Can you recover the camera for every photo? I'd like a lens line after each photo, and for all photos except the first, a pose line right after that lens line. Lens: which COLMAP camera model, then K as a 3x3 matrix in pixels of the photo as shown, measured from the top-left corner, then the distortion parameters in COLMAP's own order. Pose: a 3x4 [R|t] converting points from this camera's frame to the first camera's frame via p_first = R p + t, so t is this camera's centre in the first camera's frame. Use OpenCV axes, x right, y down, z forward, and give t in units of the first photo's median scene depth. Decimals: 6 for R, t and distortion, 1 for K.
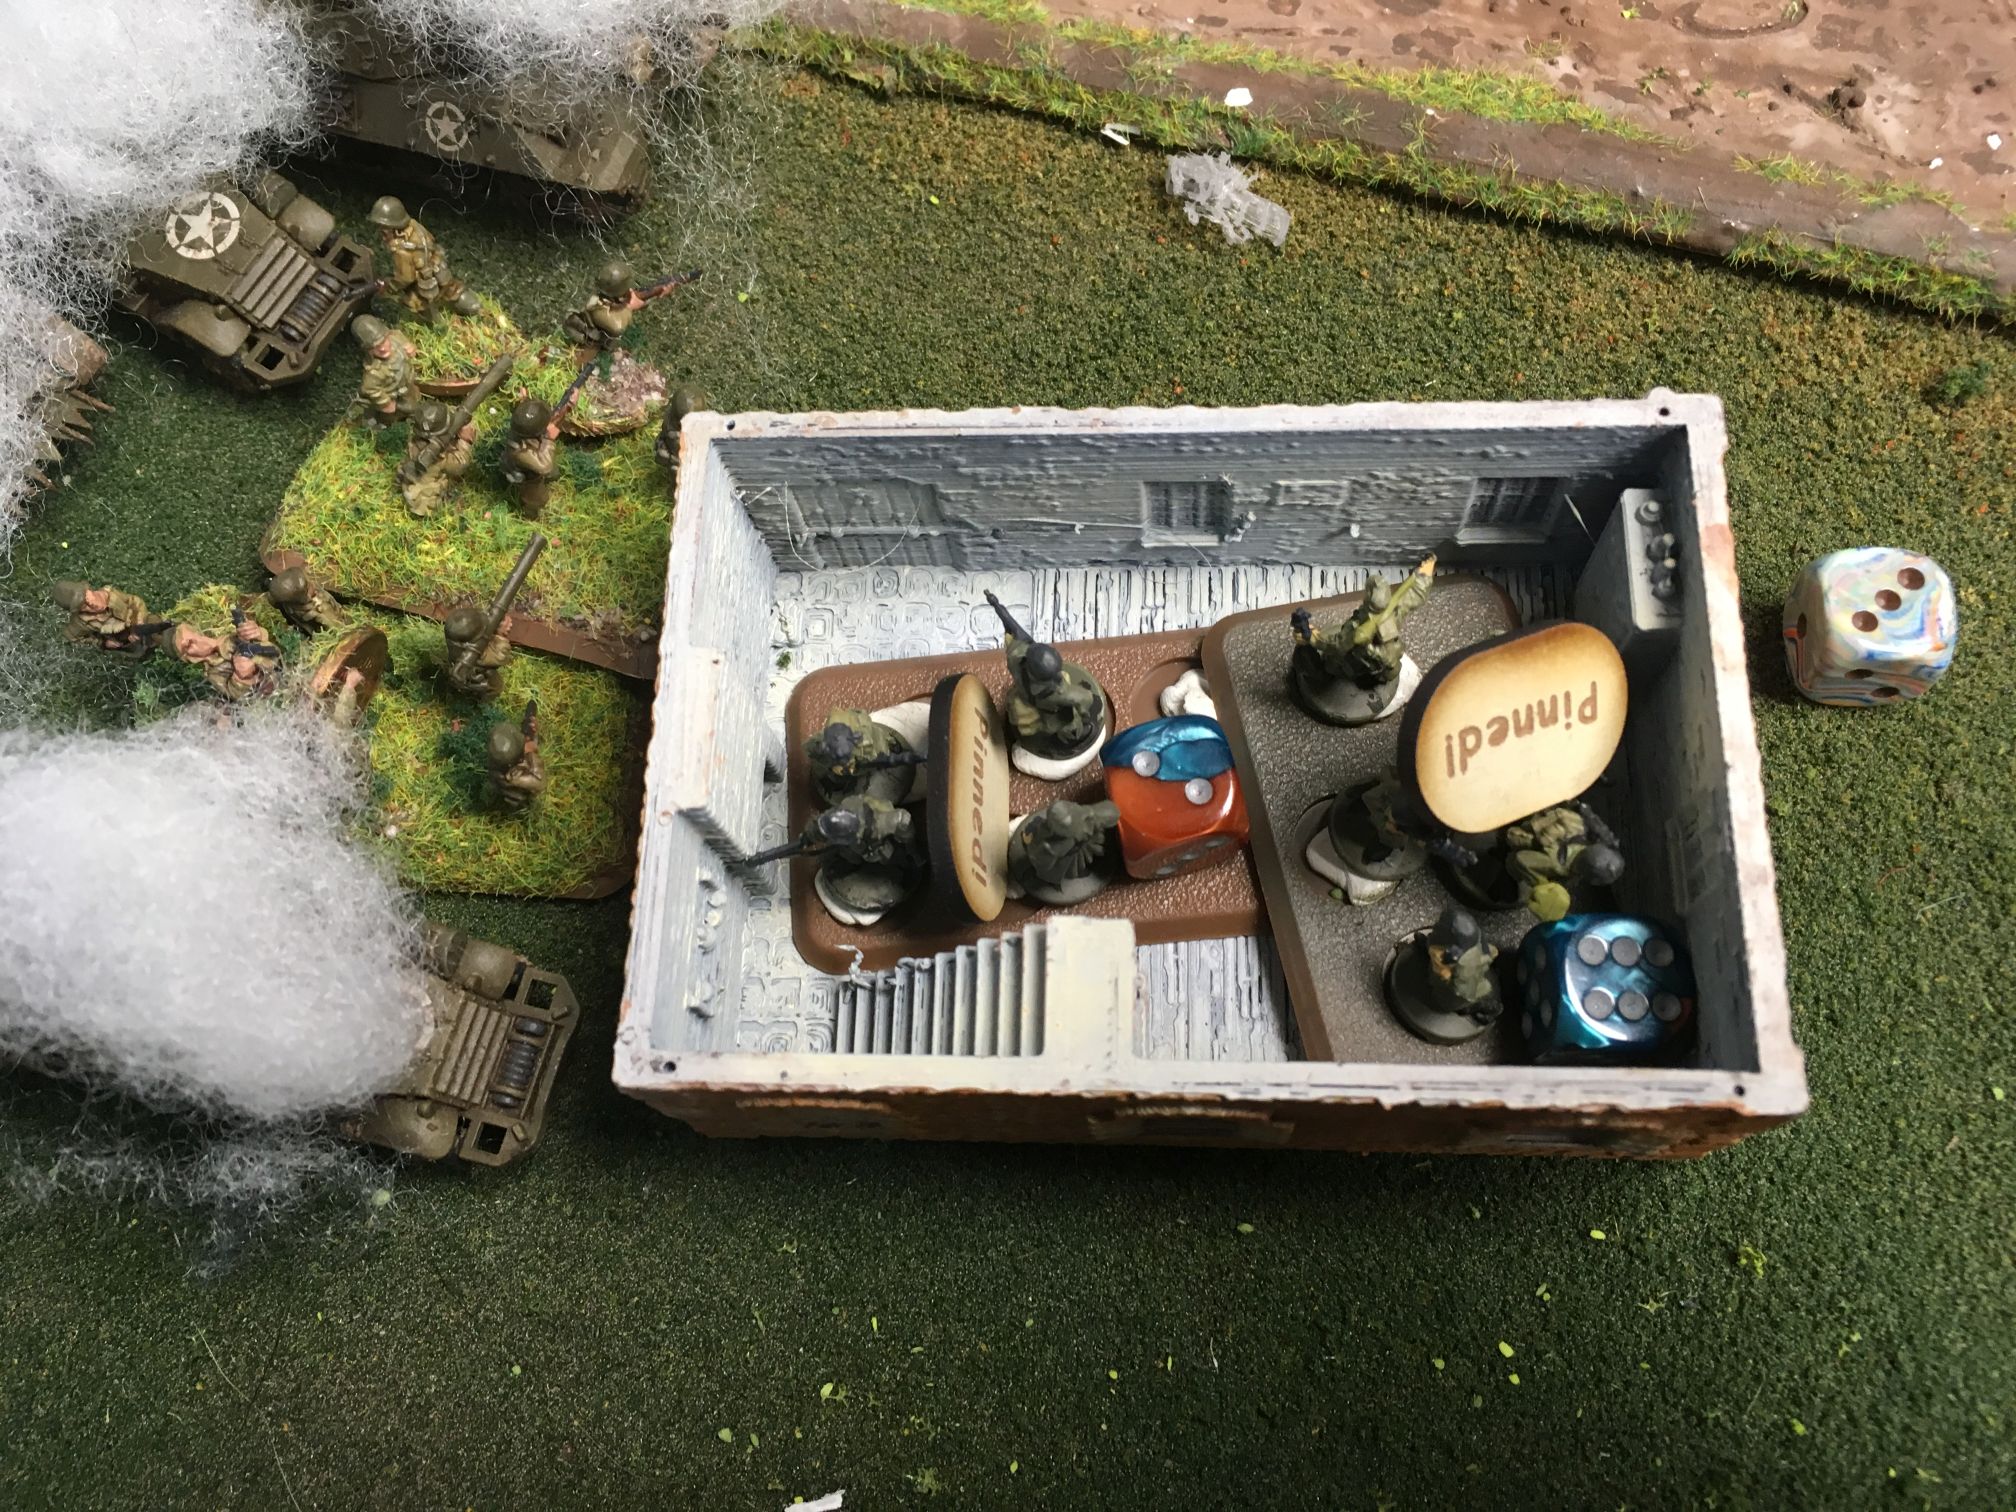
lens RADIAL K [[1697.1, 0, 1000.6], [0, 1697.1, 776.4], [0, 0, 1]] dist [0.058559, -0.094231]
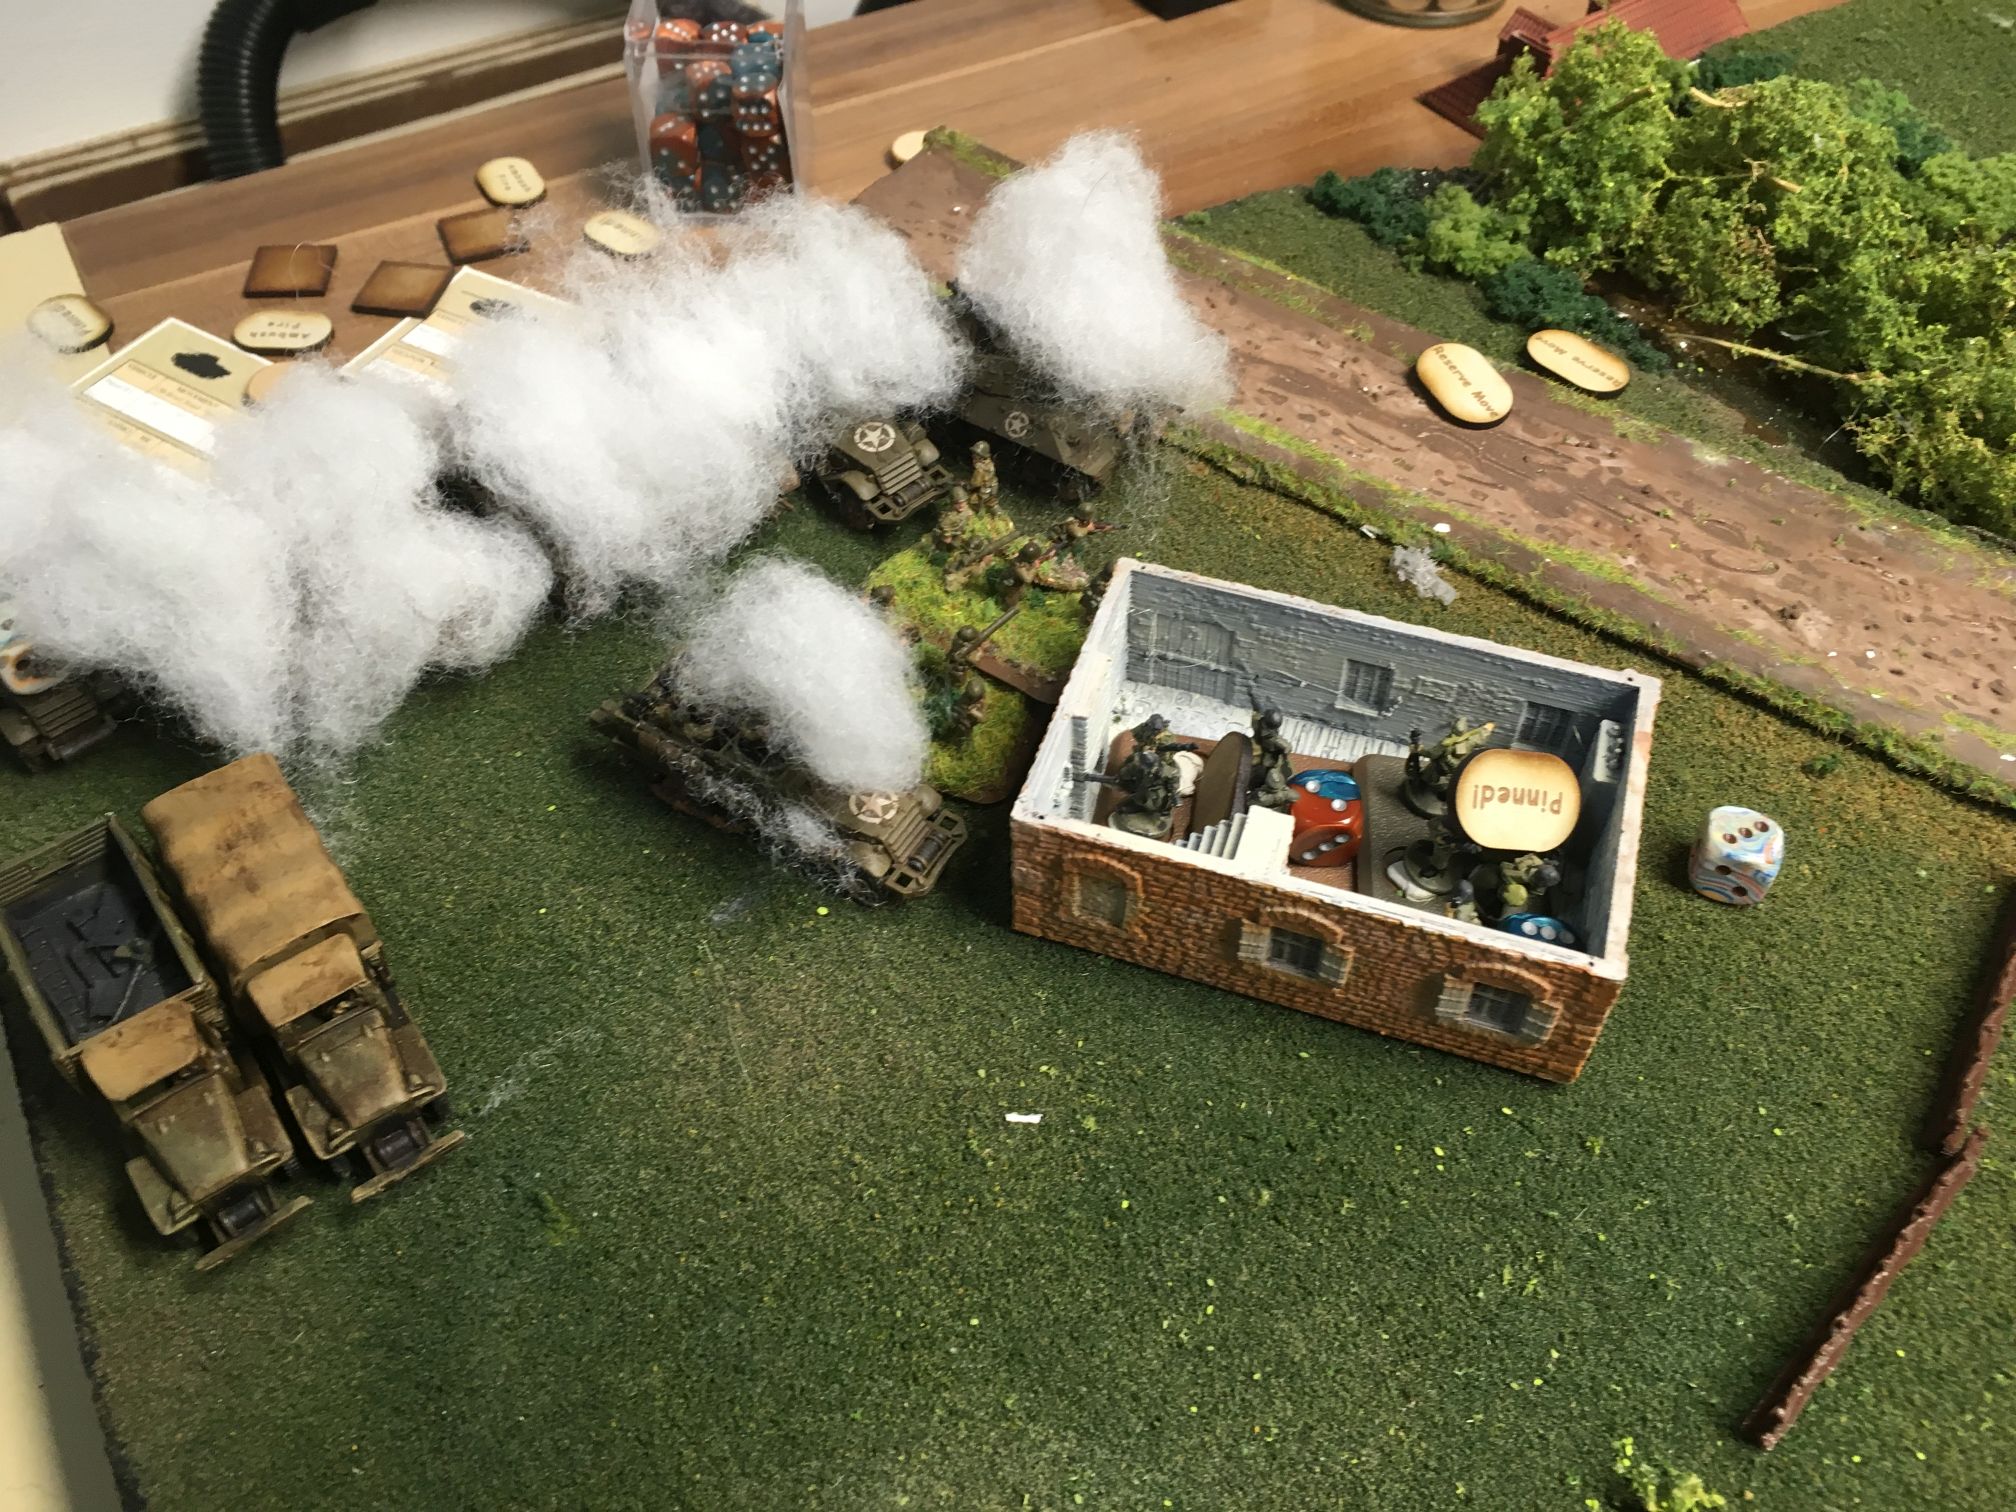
lens RADIAL K [[1663.5, 0, 1012.9], [0, 1663.5, 780.7], [0, 0, 1]] dist [0.062018, -0.085384]
pose [[0.954543, 0.275523, -0.113732, -0.016674], [-0.297664, 0.901116, -0.315256, 0.538701], [0.015625, 0.334779, 0.942167, -0.571899]]
